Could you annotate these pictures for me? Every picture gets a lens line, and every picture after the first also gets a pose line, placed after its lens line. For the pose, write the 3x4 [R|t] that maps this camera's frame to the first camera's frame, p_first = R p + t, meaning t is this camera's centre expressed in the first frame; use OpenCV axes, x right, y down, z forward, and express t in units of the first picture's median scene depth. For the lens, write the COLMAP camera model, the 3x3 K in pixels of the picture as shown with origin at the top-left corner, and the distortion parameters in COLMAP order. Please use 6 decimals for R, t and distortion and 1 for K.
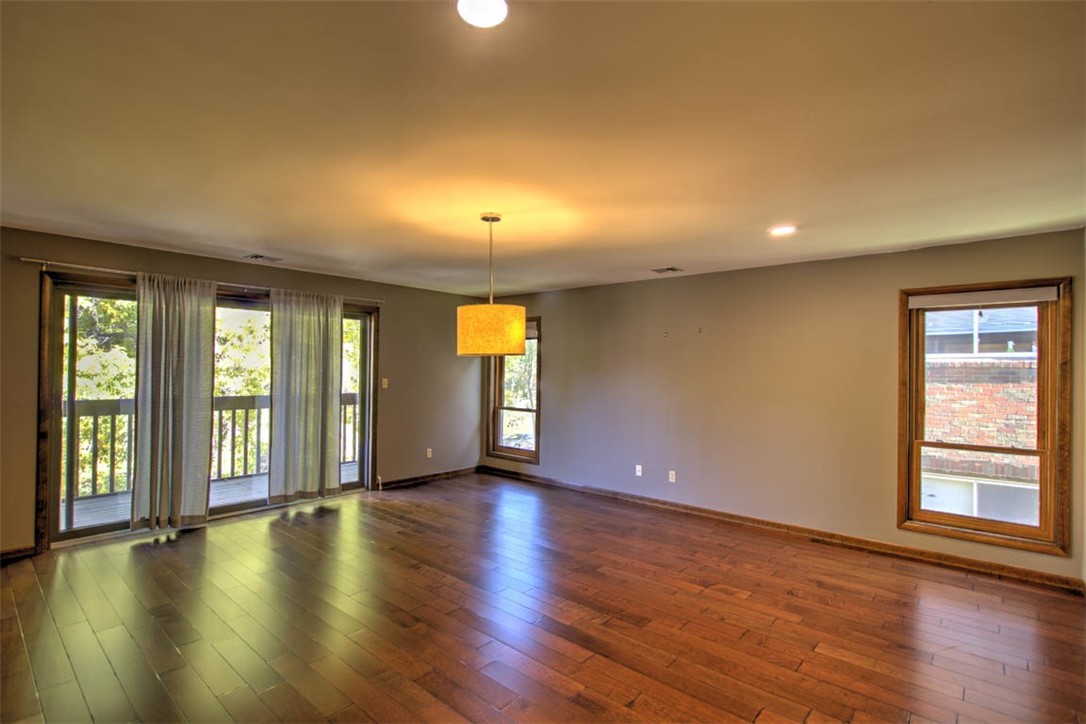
lens RADIAL K [[517.1, 0, 548.9], [0, 517.1, 363.7], [0, 0, 1]] dist [-0.004039, -0.000279]
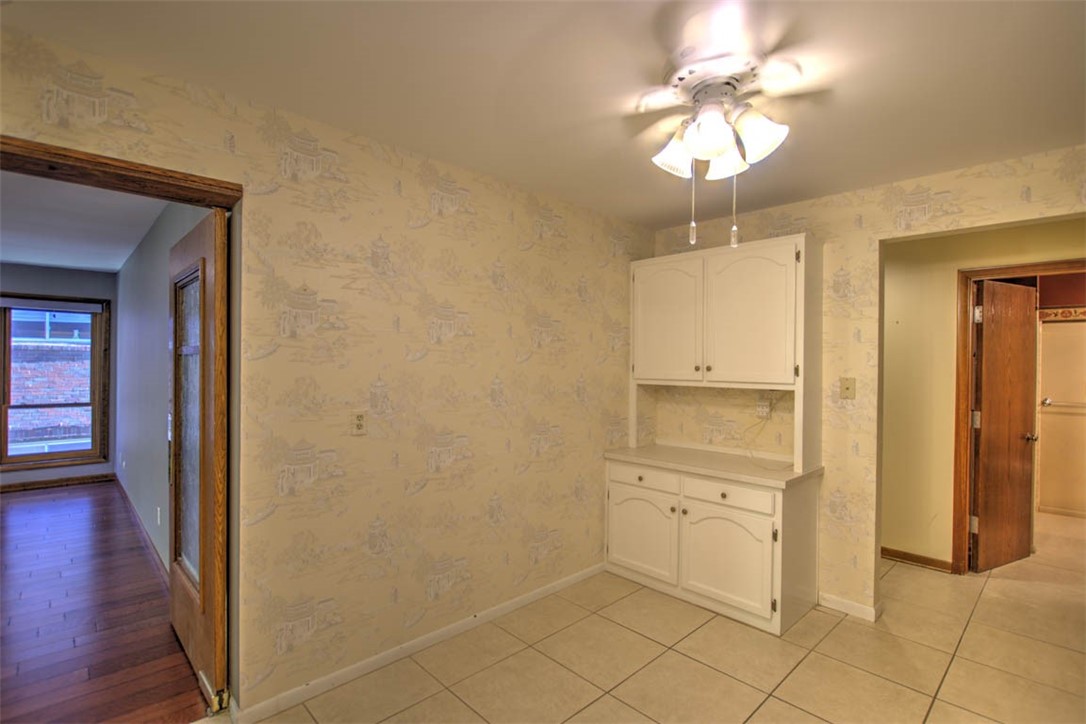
lens RADIAL K [[517.1, 0, 537.3], [0, 517.1, 364.1], [0, 0, 1]] dist [-0.004039, -0.000279]
pose [[0.113104, -0.016519, 0.993446, -0.417460], [-0.022022, 0.999574, 0.019128, -0.013329], [-0.993339, -0.024041, 0.112692, -0.479284]]
